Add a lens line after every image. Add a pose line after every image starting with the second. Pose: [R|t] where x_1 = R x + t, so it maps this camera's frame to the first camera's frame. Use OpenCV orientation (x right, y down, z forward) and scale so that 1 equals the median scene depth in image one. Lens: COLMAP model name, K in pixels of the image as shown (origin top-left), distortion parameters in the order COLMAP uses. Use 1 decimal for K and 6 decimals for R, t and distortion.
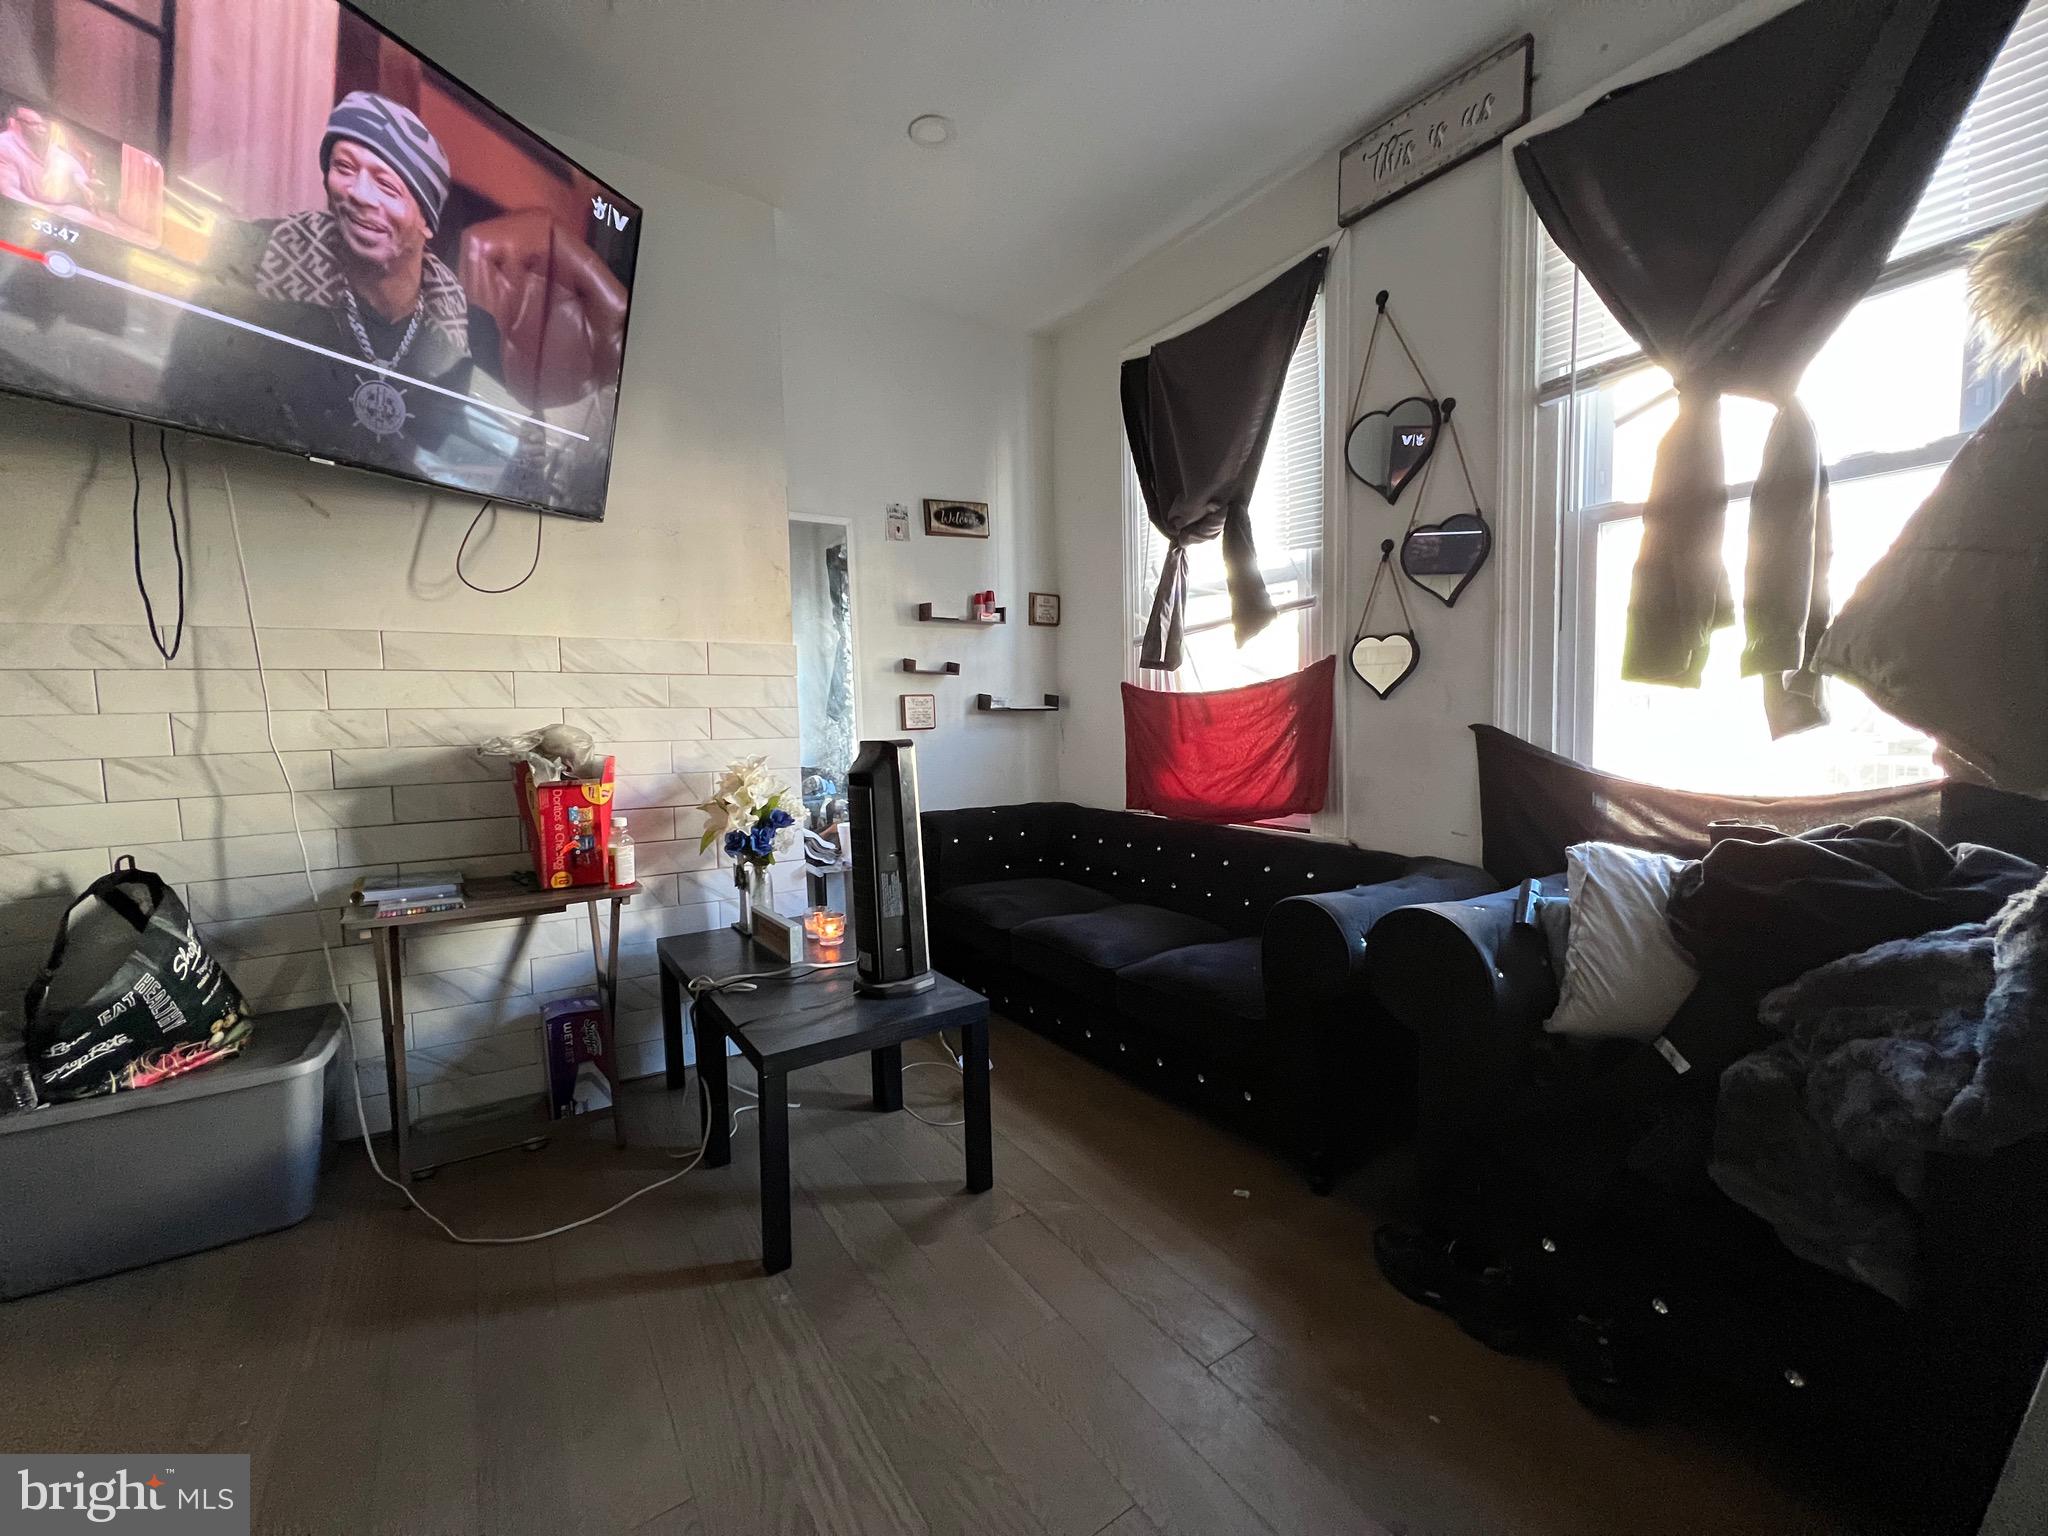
lens RADIAL K [[817.4, 0, 1024.1], [0, 817.4, 766.8], [0, 0, 1]] dist [0.000293, -0.000203]
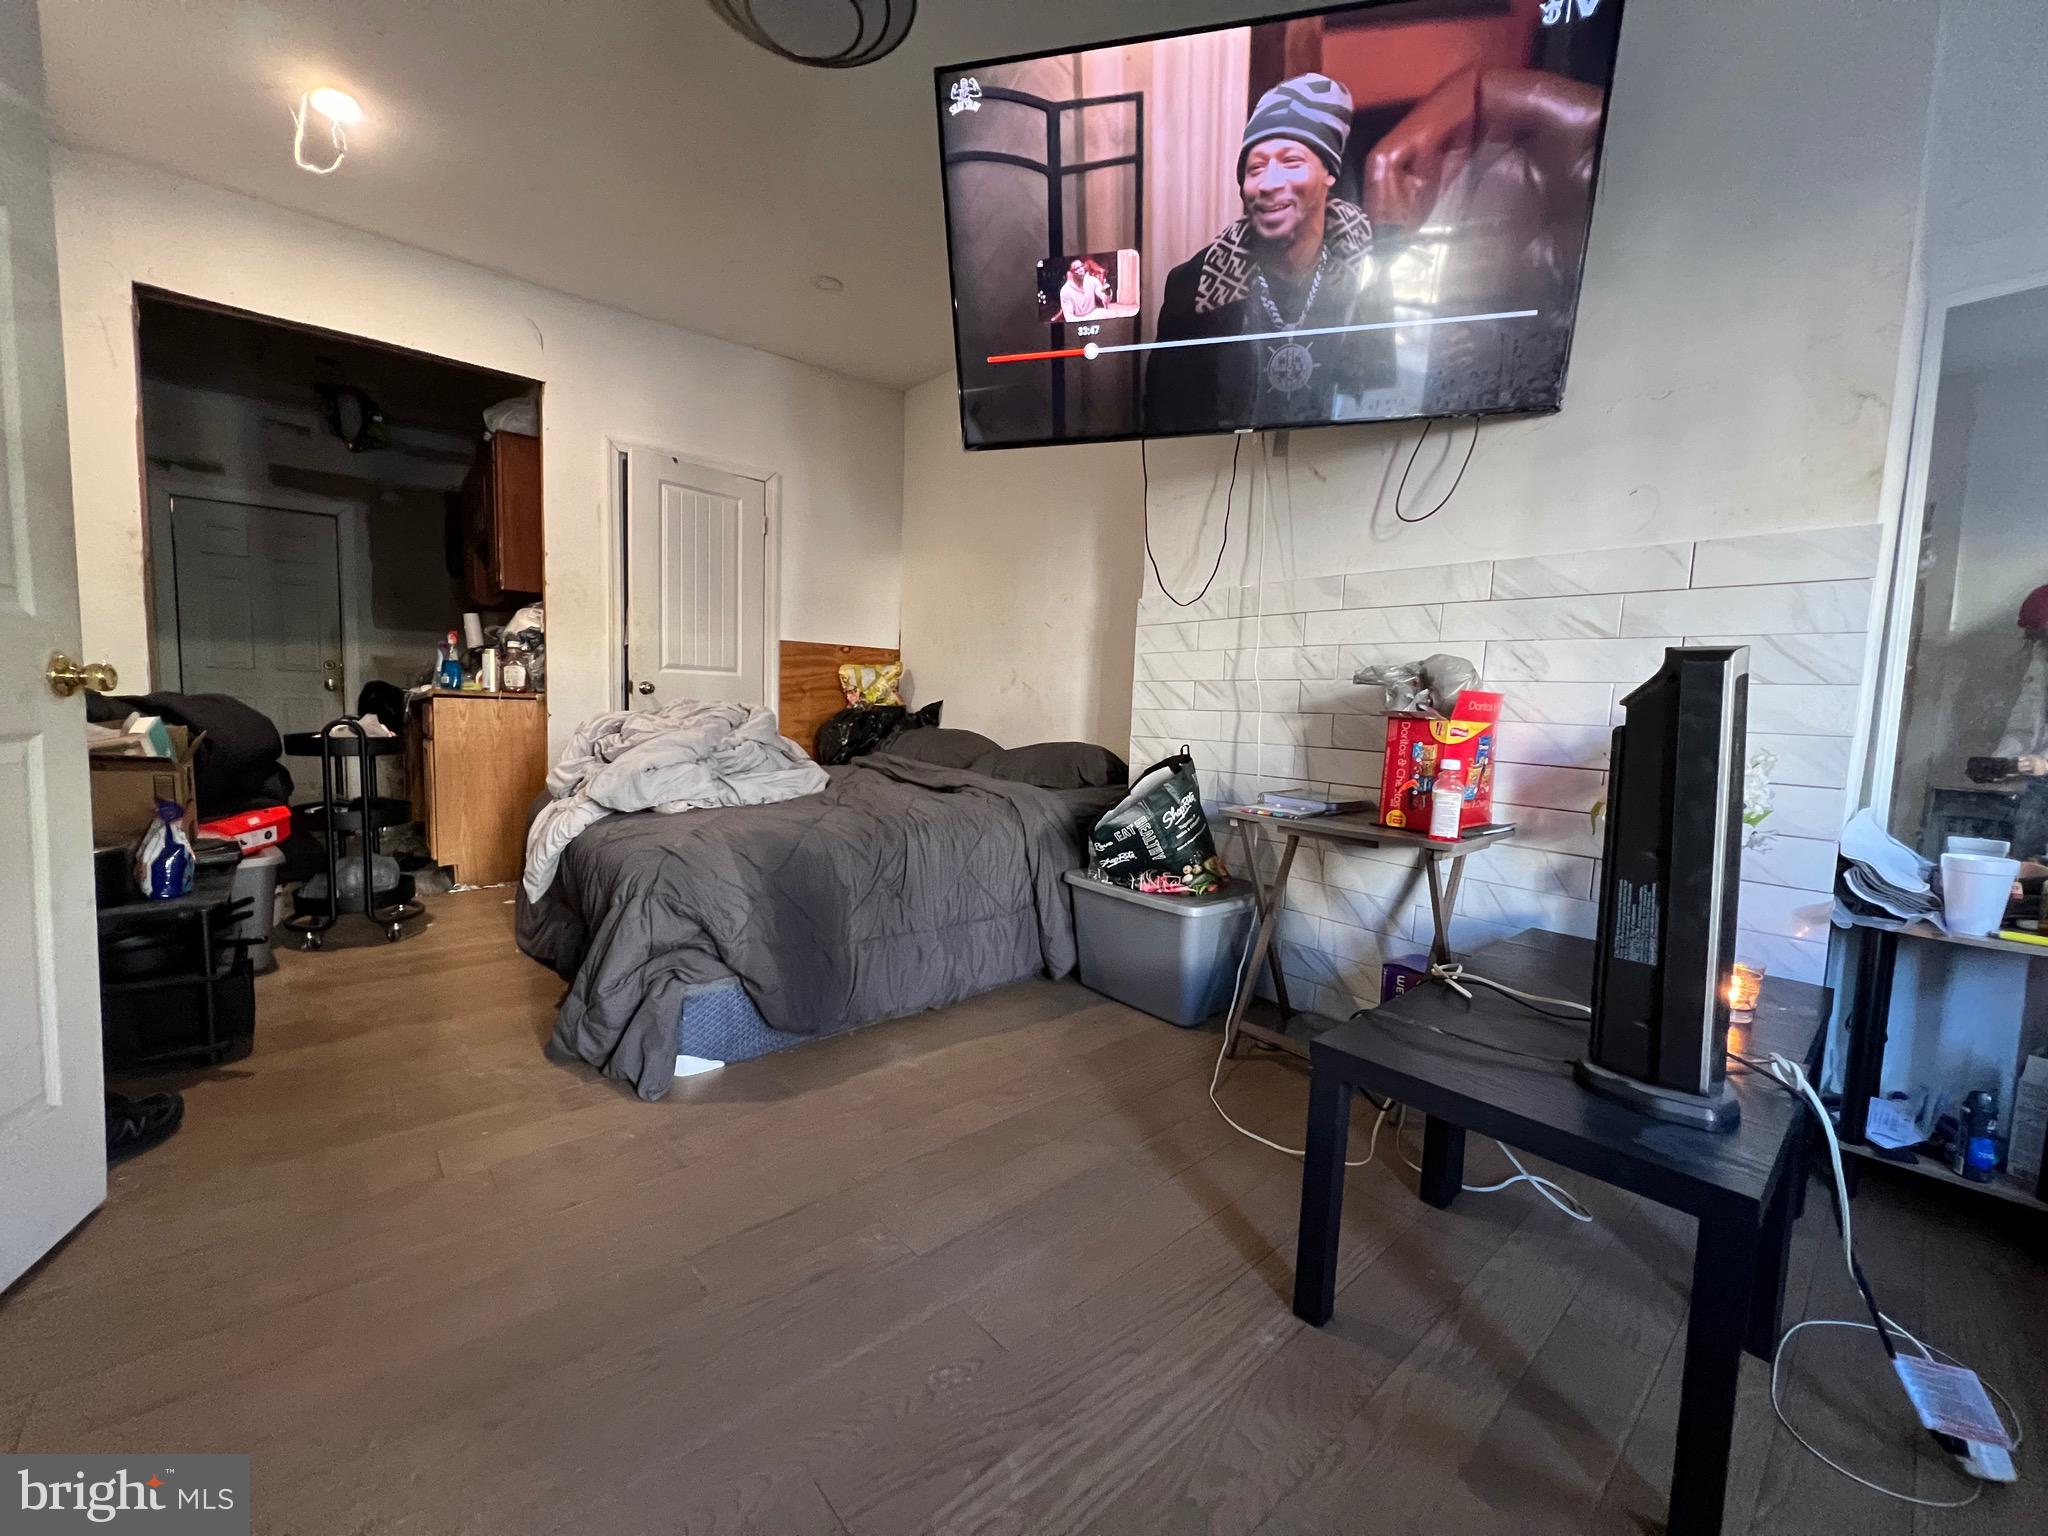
lens RADIAL K [[817.4, 0, 1031.0], [0, 817.4, 770.9], [0, 0, 1]] dist [0.000293, -0.000203]
pose [[0.131166, 0.107854, -0.985476, 0.347744], [-0.100956, 0.990350, 0.094950, 0.044528], [0.986206, 0.087035, 0.140789, 0.532557]]
